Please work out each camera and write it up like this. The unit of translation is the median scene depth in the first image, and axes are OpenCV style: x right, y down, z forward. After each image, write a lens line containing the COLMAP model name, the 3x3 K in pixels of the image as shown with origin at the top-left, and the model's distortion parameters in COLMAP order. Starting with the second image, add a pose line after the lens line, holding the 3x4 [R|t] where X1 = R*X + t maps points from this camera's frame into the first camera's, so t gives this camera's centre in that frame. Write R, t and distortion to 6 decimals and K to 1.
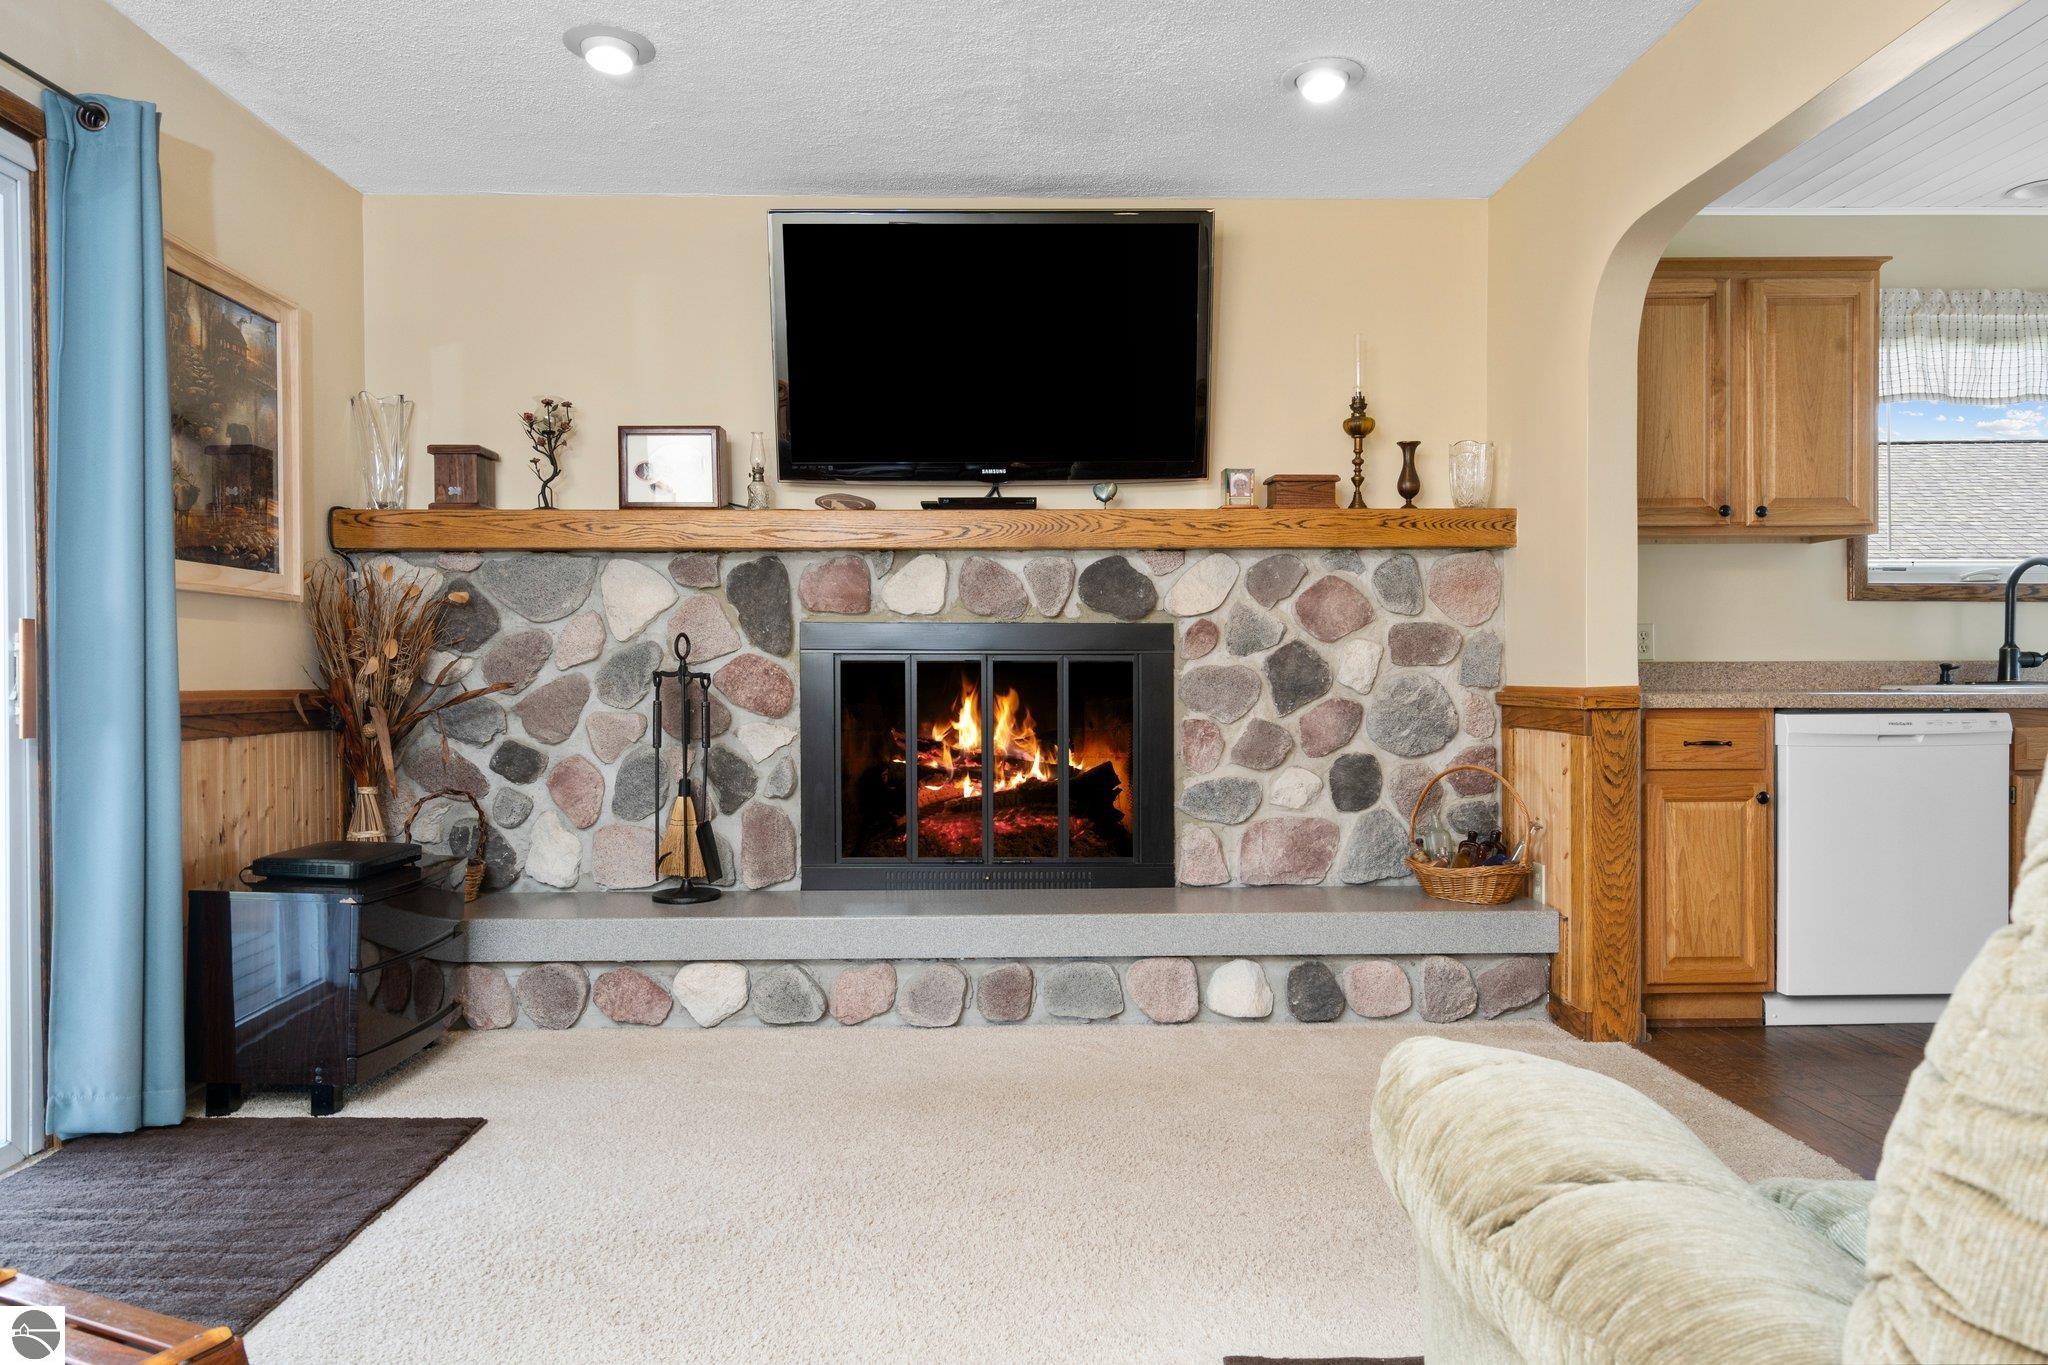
lens RADIAL K [[1333.3, 0, 1019.4], [0, 1333.3, 686.7], [0, 0, 1]] dist [-0.004090, -0.002939]
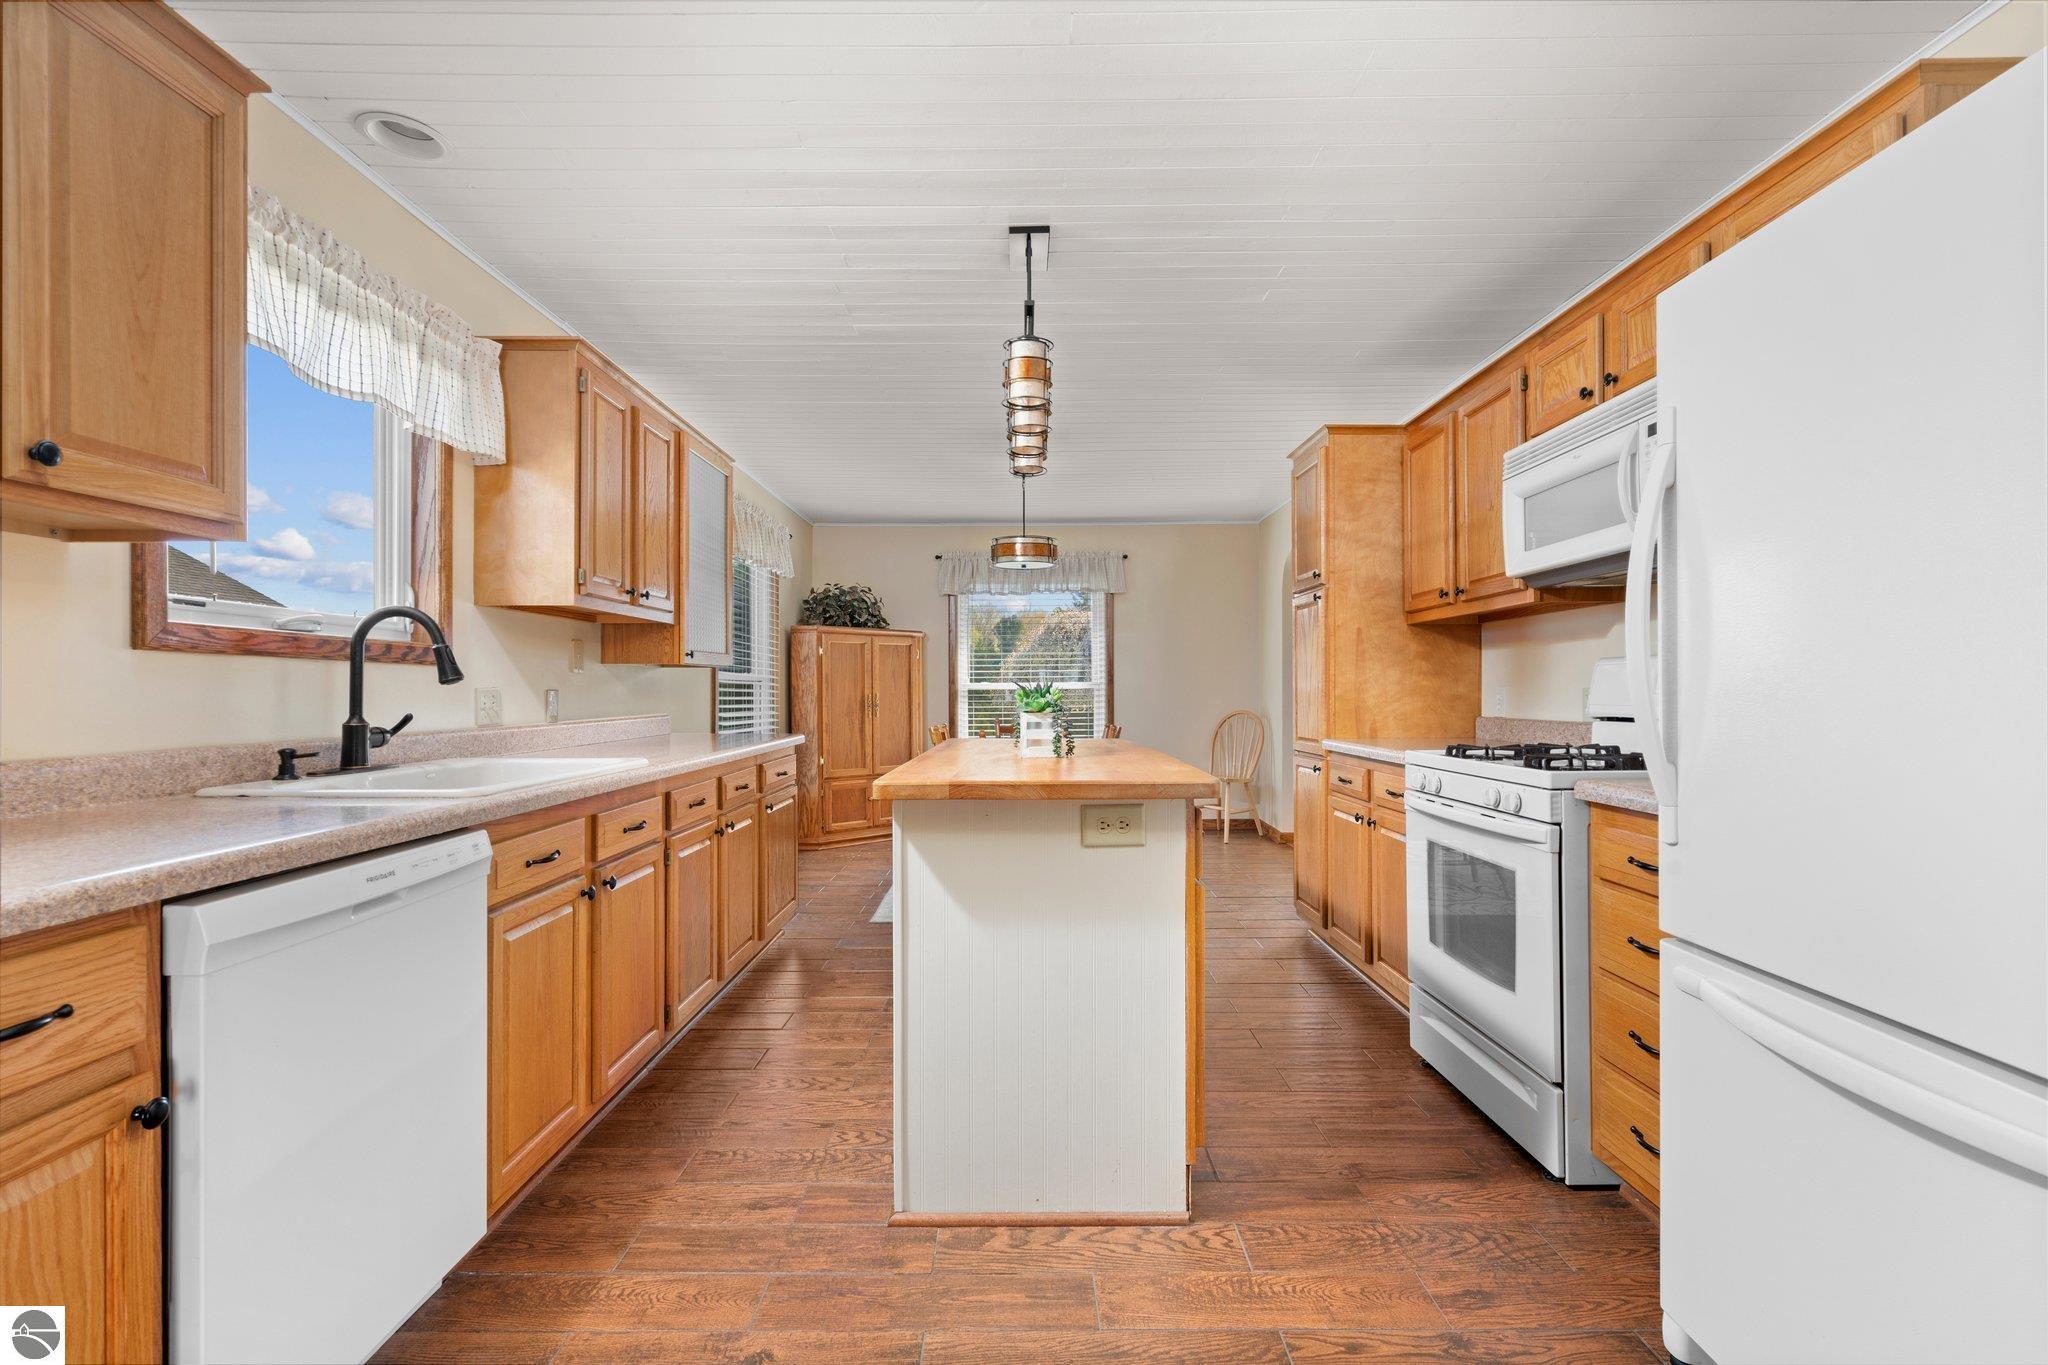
lens RADIAL K [[950.8, 0, 1019.4], [0, 950.8, 692.1], [0, 0, 1]] dist [0.003215, 0.000373]
pose [[0.049075, 0.004872, 0.998783, 0.225864], [0.010924, 0.999926, -0.005414, -0.040026], [-0.998735, 0.011176, 0.049018, 0.600023]]
